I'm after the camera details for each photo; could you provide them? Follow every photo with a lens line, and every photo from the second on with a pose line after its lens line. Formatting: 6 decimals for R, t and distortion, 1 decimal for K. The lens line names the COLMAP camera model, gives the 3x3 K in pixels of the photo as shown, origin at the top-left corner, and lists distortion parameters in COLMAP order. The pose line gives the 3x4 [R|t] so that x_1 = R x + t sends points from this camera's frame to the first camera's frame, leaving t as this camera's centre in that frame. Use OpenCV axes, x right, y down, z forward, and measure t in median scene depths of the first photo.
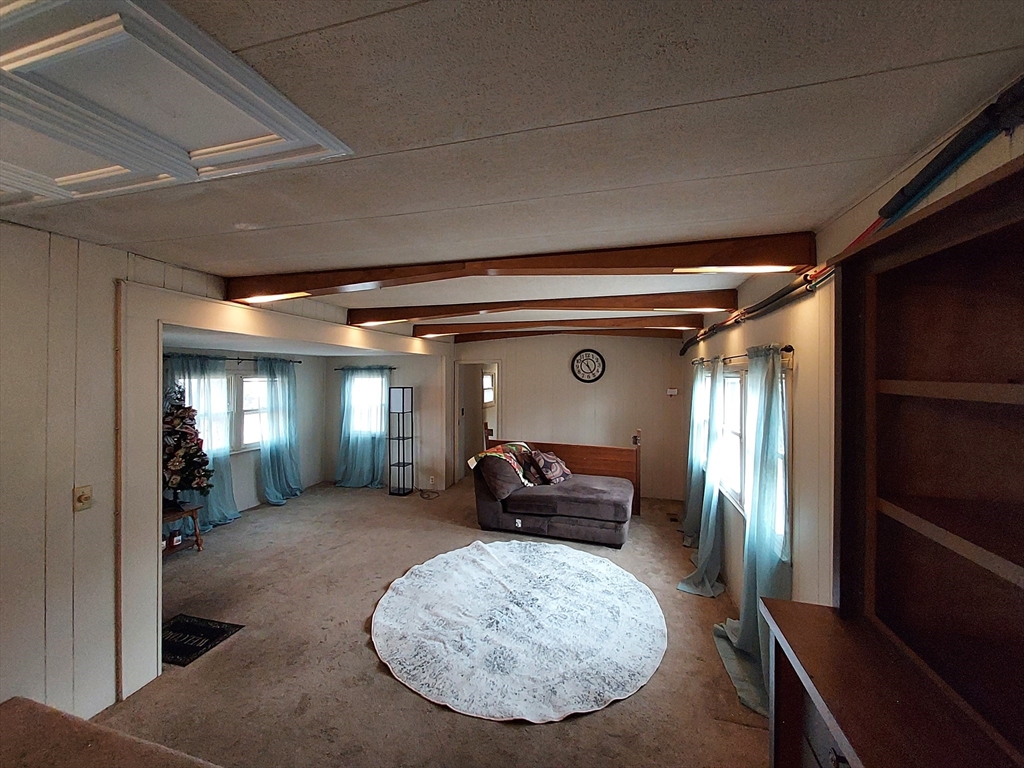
lens RADIAL K [[404.9, 0, 511.1], [0, 404.9, 378.3], [0, 0, 1]] dist [0.001276, 0.000110]
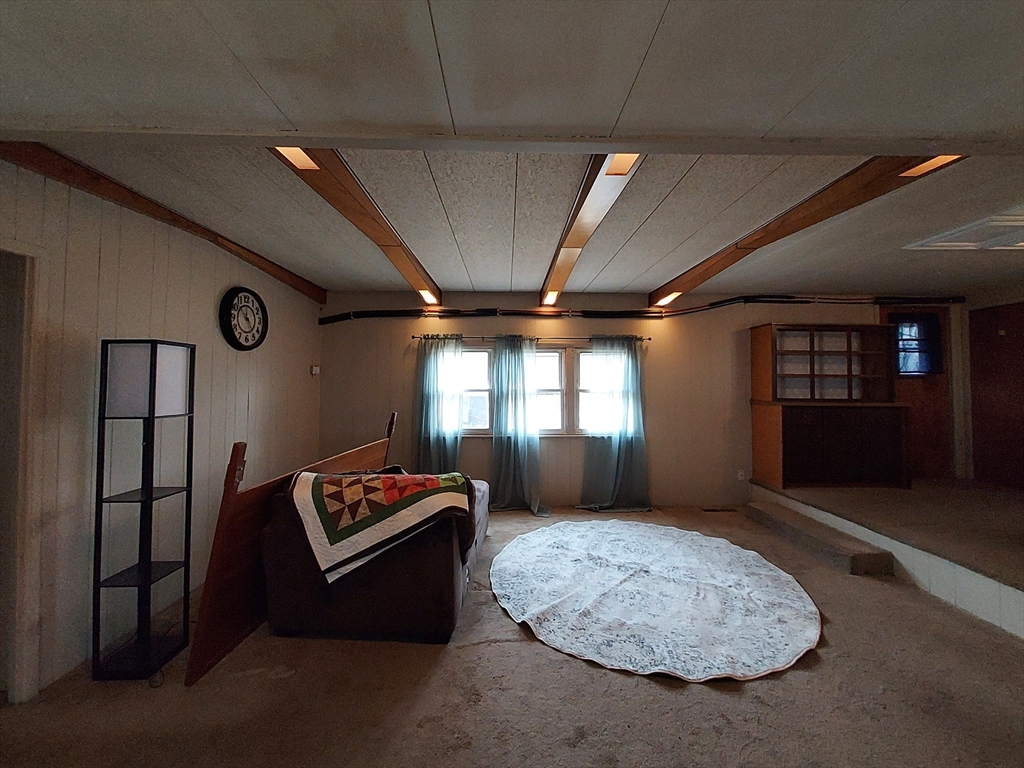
lens RADIAL K [[404.9, 0, 515.7], [0, 404.9, 377.0], [0, 0, 1]] dist [0.001276, 0.000110]
pose [[-0.301142, 0.012168, 0.953502, -0.439442], [0.005365, 0.999924, -0.011066, 0.055786], [-0.953564, 0.001783, -0.301185, 0.849536]]
